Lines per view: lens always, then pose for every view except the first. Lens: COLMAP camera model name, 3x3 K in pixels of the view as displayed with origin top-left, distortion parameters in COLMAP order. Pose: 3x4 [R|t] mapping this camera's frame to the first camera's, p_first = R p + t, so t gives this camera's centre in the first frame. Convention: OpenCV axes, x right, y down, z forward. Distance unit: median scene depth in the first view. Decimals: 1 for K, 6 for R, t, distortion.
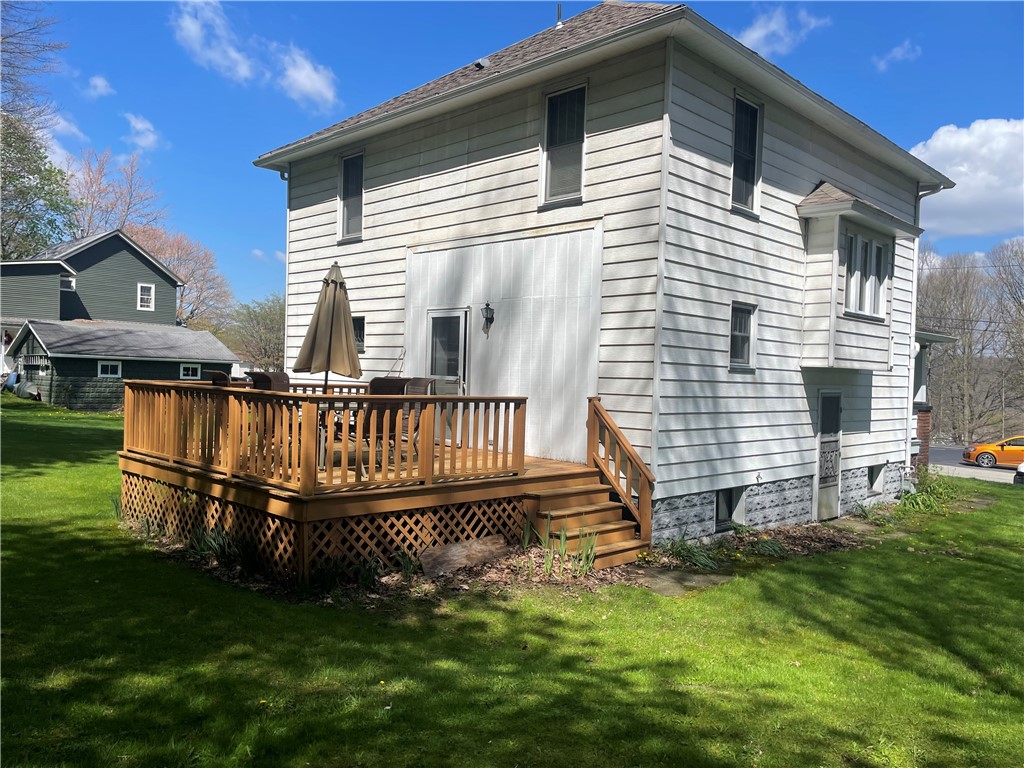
lens RADIAL K [[781.7, 0, 511.1], [0, 781.7, 384.5], [0, 0, 1]] dist [0.087536, -0.109727]
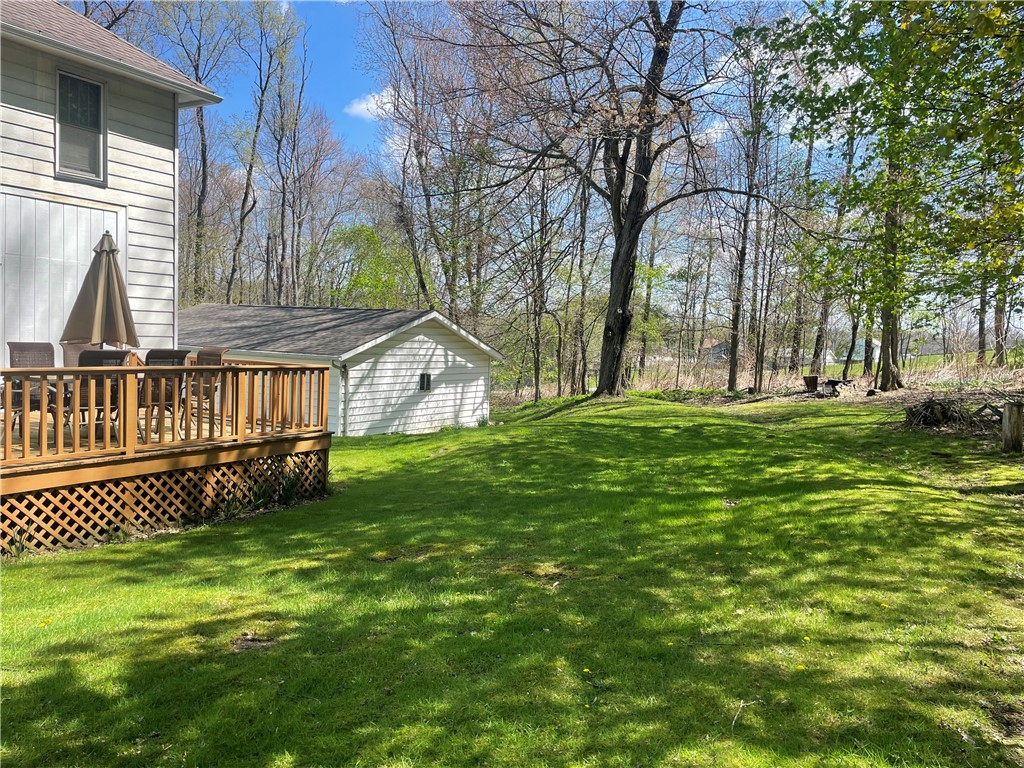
lens RADIAL K [[781.7, 0, 510.9], [0, 781.7, 387.3], [0, 0, 1]] dist [0.087536, -0.109727]
pose [[-0.255471, -0.105000, 0.961098, -1.136063], [-0.038038, 0.994407, 0.098528, -0.067719], [-0.966068, -0.011387, -0.258036, 0.657729]]
